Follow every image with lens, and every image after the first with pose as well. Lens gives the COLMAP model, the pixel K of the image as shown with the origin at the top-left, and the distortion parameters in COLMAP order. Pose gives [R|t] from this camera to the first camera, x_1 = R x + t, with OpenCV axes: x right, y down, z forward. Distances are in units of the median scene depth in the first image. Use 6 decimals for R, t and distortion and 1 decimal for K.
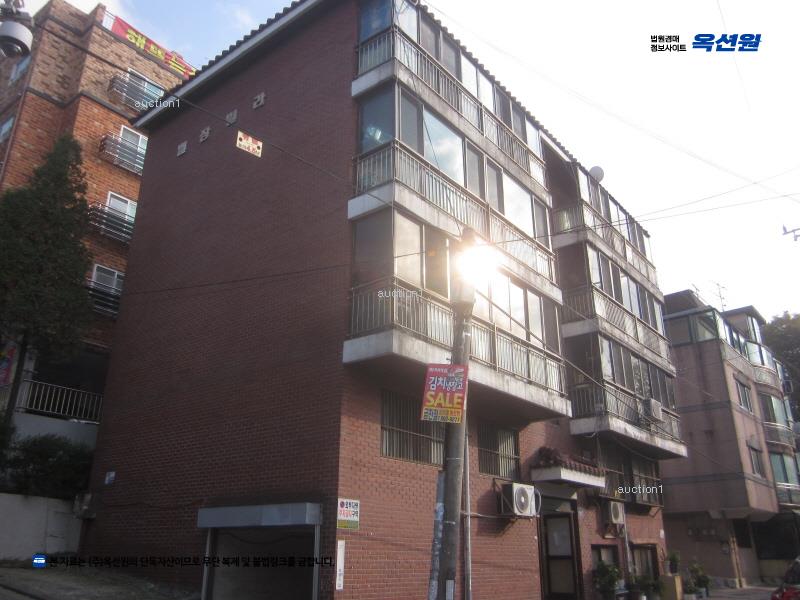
lens RADIAL K [[654.6, 0, 400.0], [0, 654.6, 300.0], [0, 0, 1]] dist [-0.058304, 0.040506]
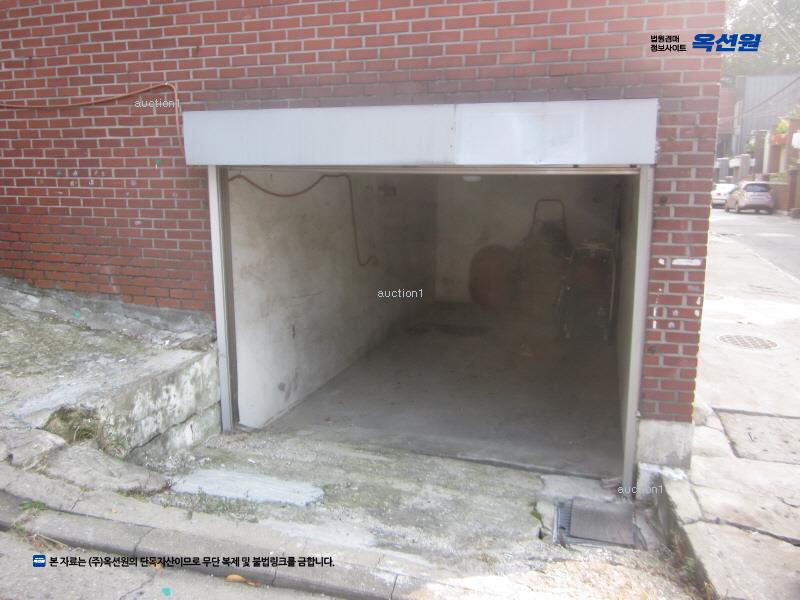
lens RADIAL K [[654.6, 0, 400.0], [0, 654.6, 300.0], [0, 0, 1]] dist [-0.058304, 0.040506]
pose [[0.929995, -0.063869, 0.361981, -0.240345], [-0.138602, 0.851161, 0.506275, 0.156084], [-0.340439, -0.521004, 0.782723, 0.458611]]
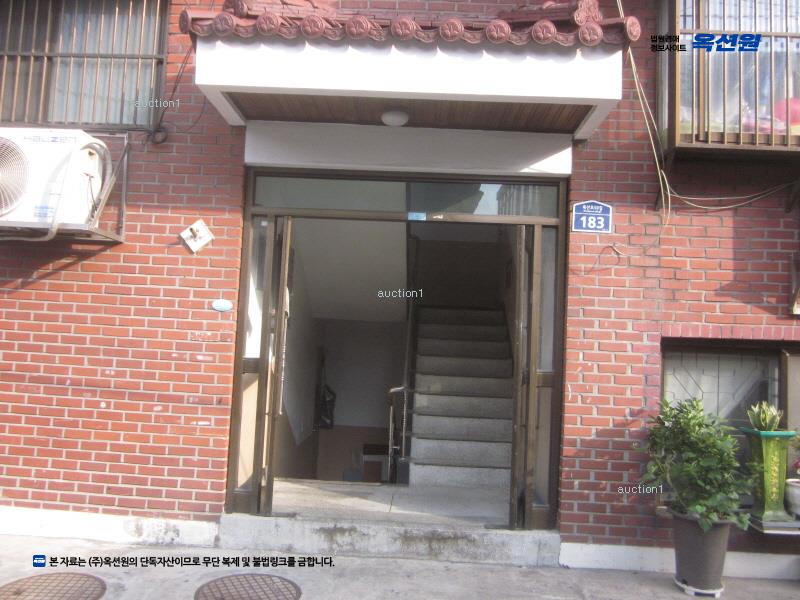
lens RADIAL K [[654.6, 0, 400.0], [0, 654.6, 300.0], [0, 0, 1]] dist [-0.058304, 0.040506]
pose [[0.609210, -0.009067, -0.792957, 0.458145], [0.252121, 0.950267, 0.182834, 0.301466], [0.751863, -0.311306, 0.581198, 0.807189]]
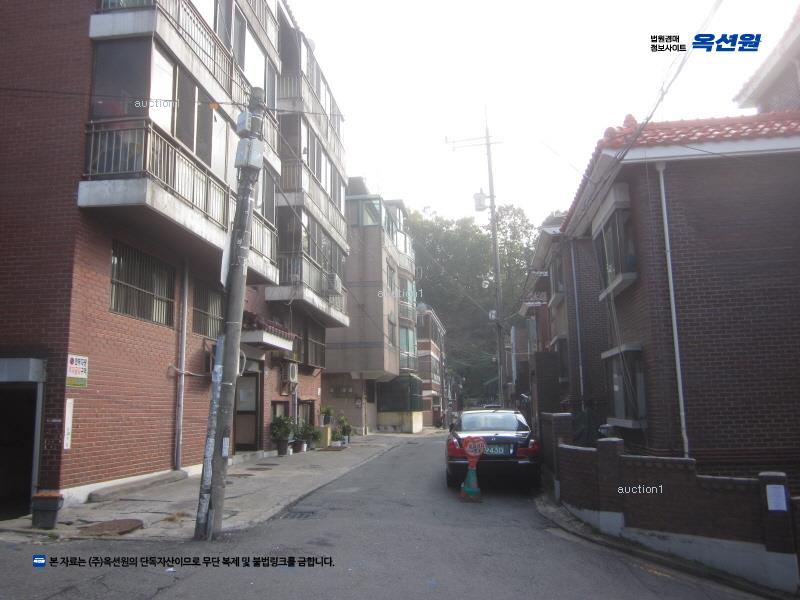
lens RADIAL K [[651.5, 0, 400.0], [0, 651.5, 300.0], [0, 0, 1]] dist [-0.057731, -0.000261]
pose [[0.846781, 0.074483, 0.526700, -0.112851], [-0.183506, 0.970268, 0.157814, 0.002149], [-0.499286, -0.230286, 0.835273, 0.021774]]
